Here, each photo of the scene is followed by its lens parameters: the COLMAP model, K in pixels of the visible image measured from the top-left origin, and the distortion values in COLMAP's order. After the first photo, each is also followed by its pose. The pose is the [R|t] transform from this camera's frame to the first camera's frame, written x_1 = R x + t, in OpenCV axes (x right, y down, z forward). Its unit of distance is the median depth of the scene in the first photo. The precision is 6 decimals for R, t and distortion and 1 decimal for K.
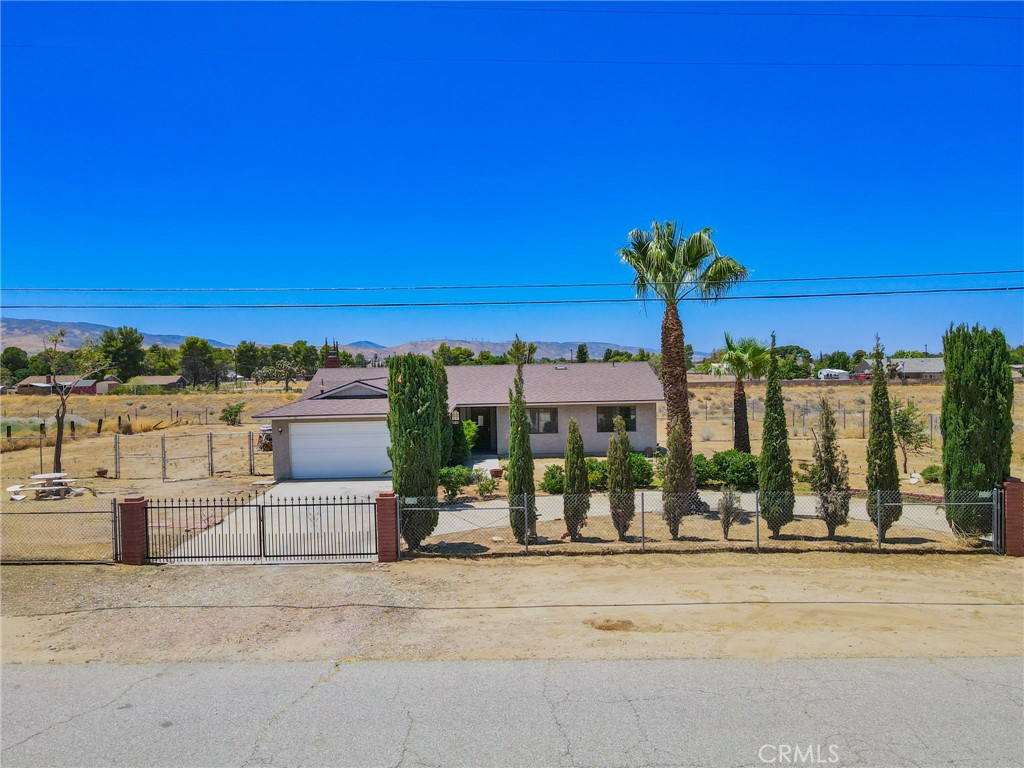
lens RADIAL K [[753.7, 0, 505.0], [0, 753.7, 381.1], [0, 0, 1]] dist [0.002014, 0.025410]
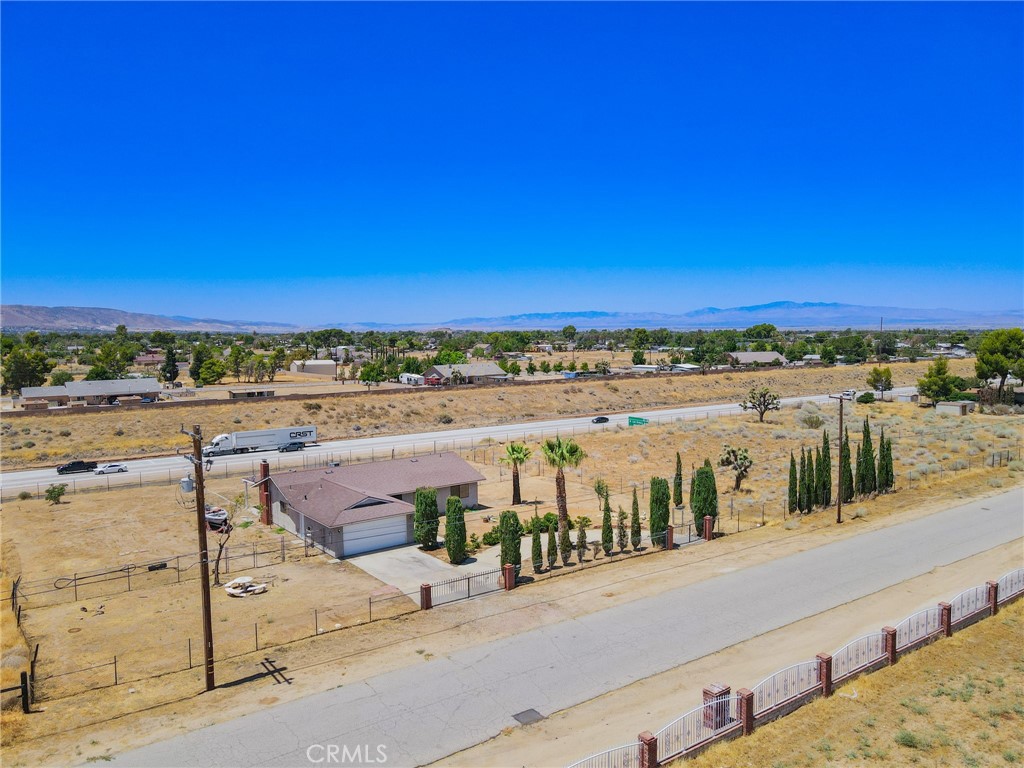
lens RADIAL K [[753.7, 0, 504.7], [0, 753.7, 386.6], [0, 0, 1]] dist [0.002014, 0.025410]
pose [[0.816902, -0.037730, 0.575542, -1.005984], [0.009510, 0.998604, 0.051966, -0.371511], [-0.576698, -0.036977, 0.816120, -0.689231]]
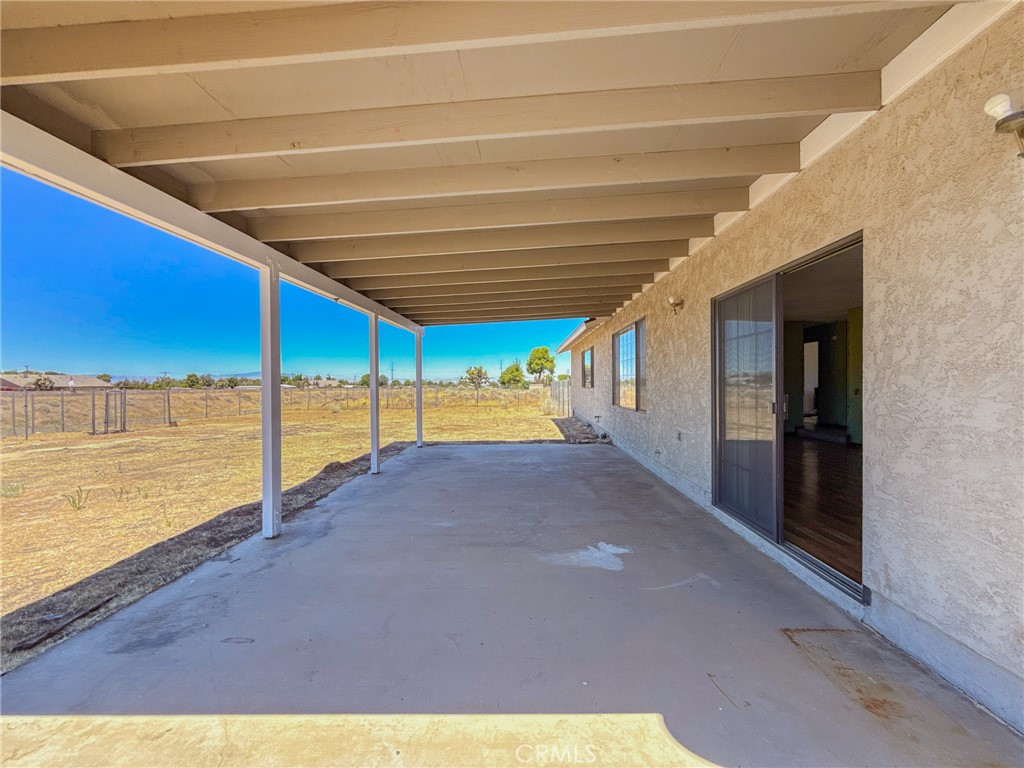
lens RADIAL K [[411.4, 0, 515.2], [0, 411.4, 384.2], [0, 0, 1]] dist [0.000228, 0.000501]
pose [[0.048100, 0.016791, 0.998701, -0.355930], [0.023689, 0.999558, -0.017946, 0.080514], [-0.998562, 0.024521, 0.047681, 1.619906]]
